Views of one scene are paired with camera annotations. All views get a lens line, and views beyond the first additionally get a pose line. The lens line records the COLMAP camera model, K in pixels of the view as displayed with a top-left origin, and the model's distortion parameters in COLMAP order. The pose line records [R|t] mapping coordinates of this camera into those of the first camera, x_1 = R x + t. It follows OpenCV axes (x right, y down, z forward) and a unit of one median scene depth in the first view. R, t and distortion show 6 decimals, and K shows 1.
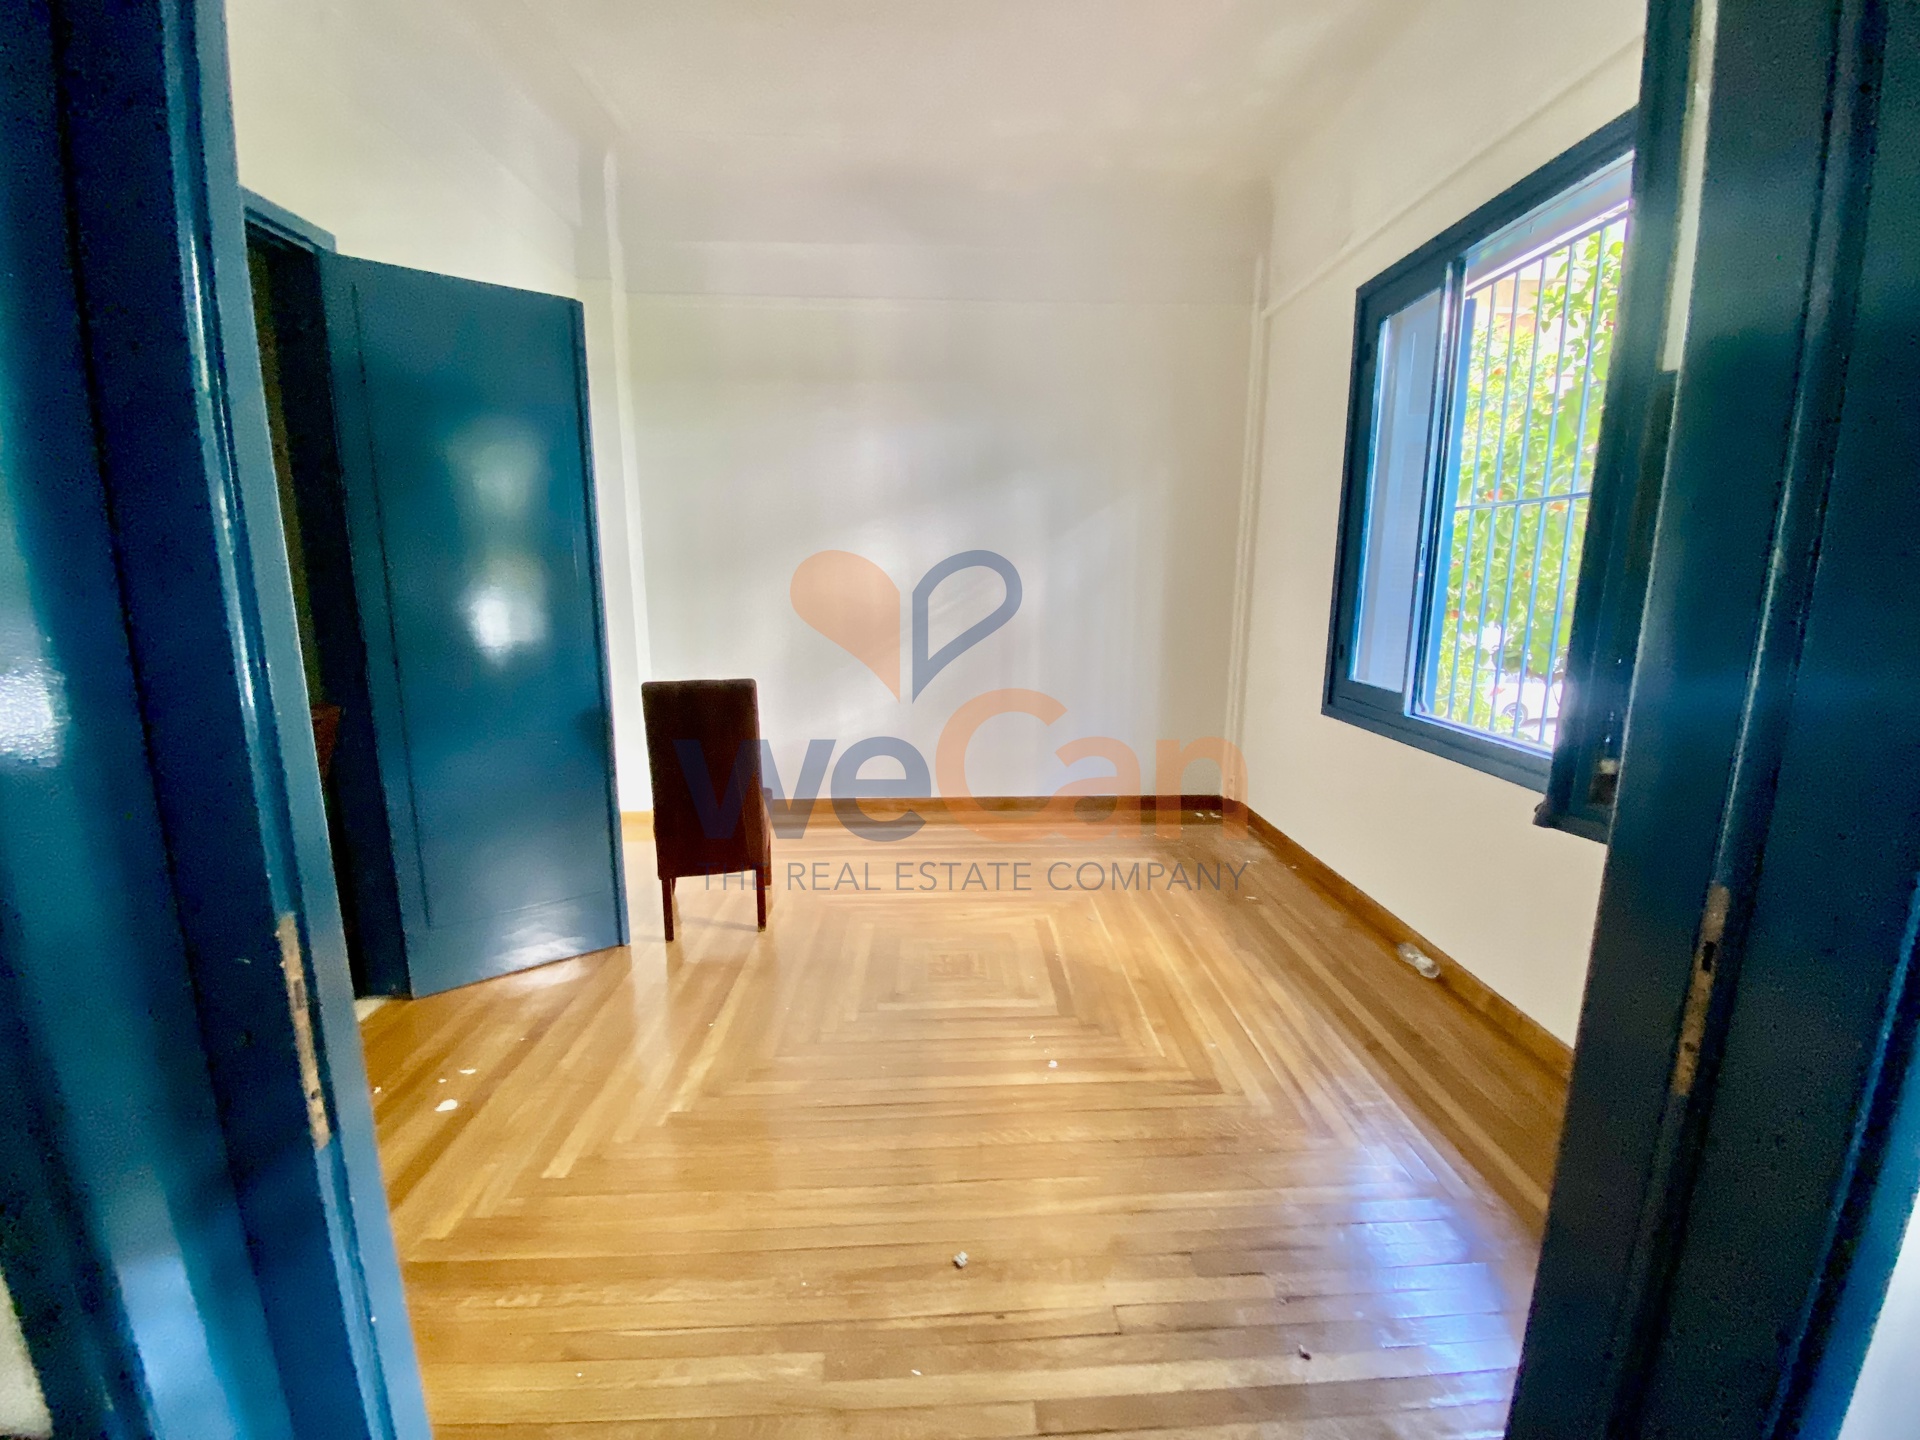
lens RADIAL K [[764.5, 0, 975.6], [0, 764.5, 715.7], [0, 0, 1]] dist [0.018838, -0.022664]
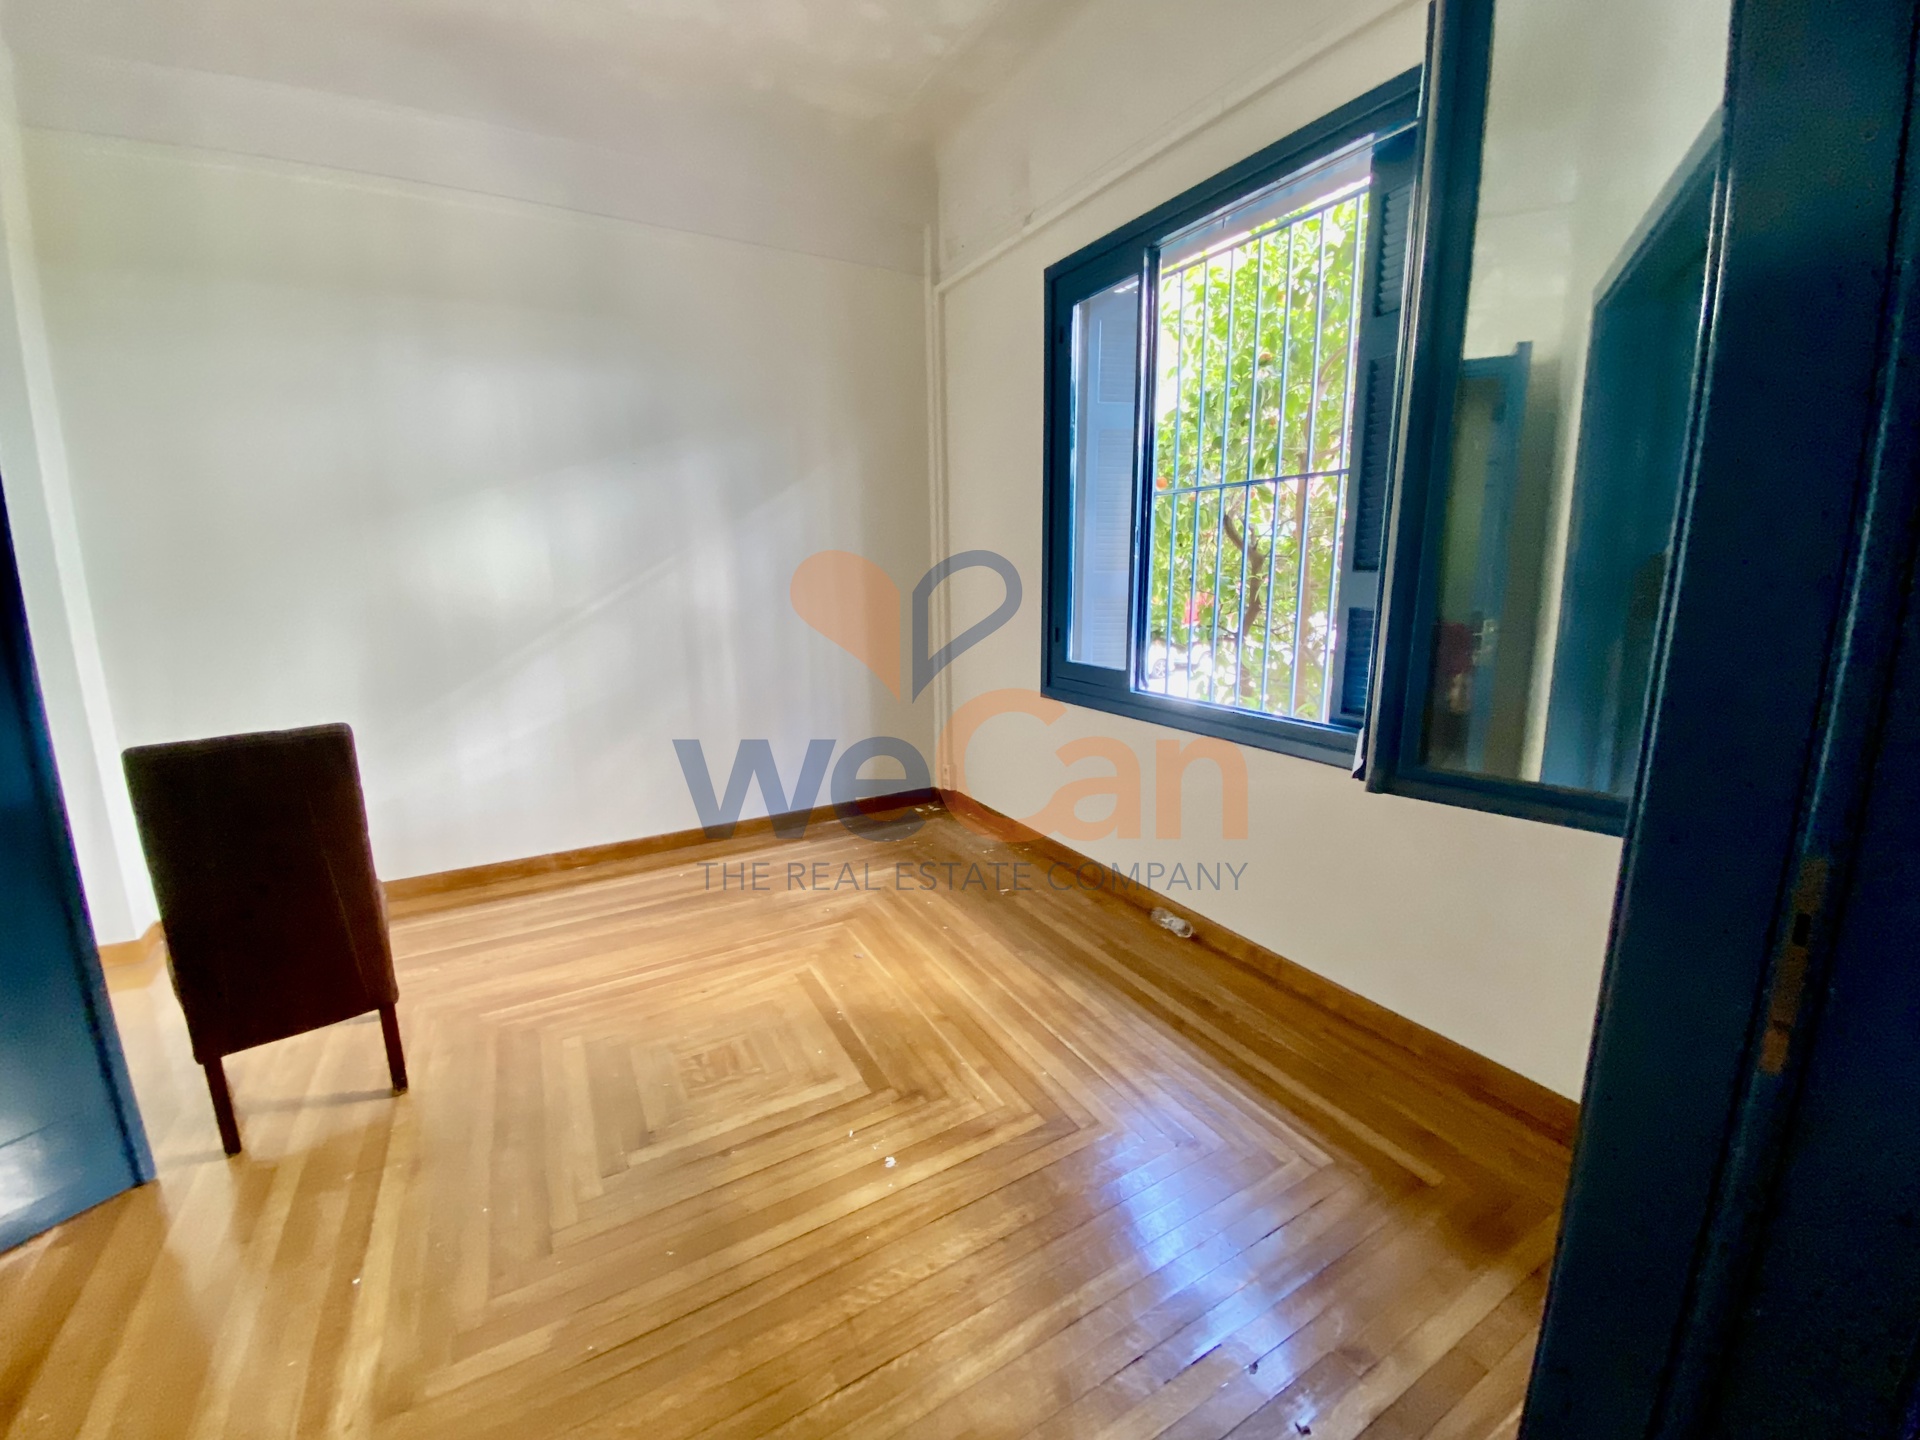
lens RADIAL K [[760.2, 0, 969.6], [0, 760.2, 718.4], [0, 0, 1]] dist [0.021057, -0.021666]
pose [[0.887485, -0.104853, 0.448749, -0.105795], [0.096518, 0.994466, 0.041482, -0.029563], [-0.450616, 0.006497, 0.892694, 0.179639]]
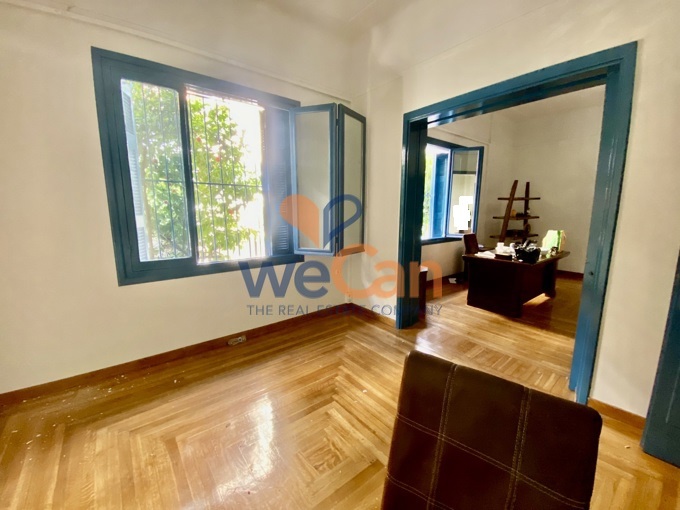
lens RADIAL K [[278.9, 0, 339.2], [0, 278.9, 251.0], [0, 0, 1]] dist [0.029321, -0.025183]
pose [[-0.576399, -0.128742, 0.806963, -0.439763], [0.143653, 0.956169, 0.255155, -0.212041], [-0.804443, 0.262994, -0.532641, 1.116061]]
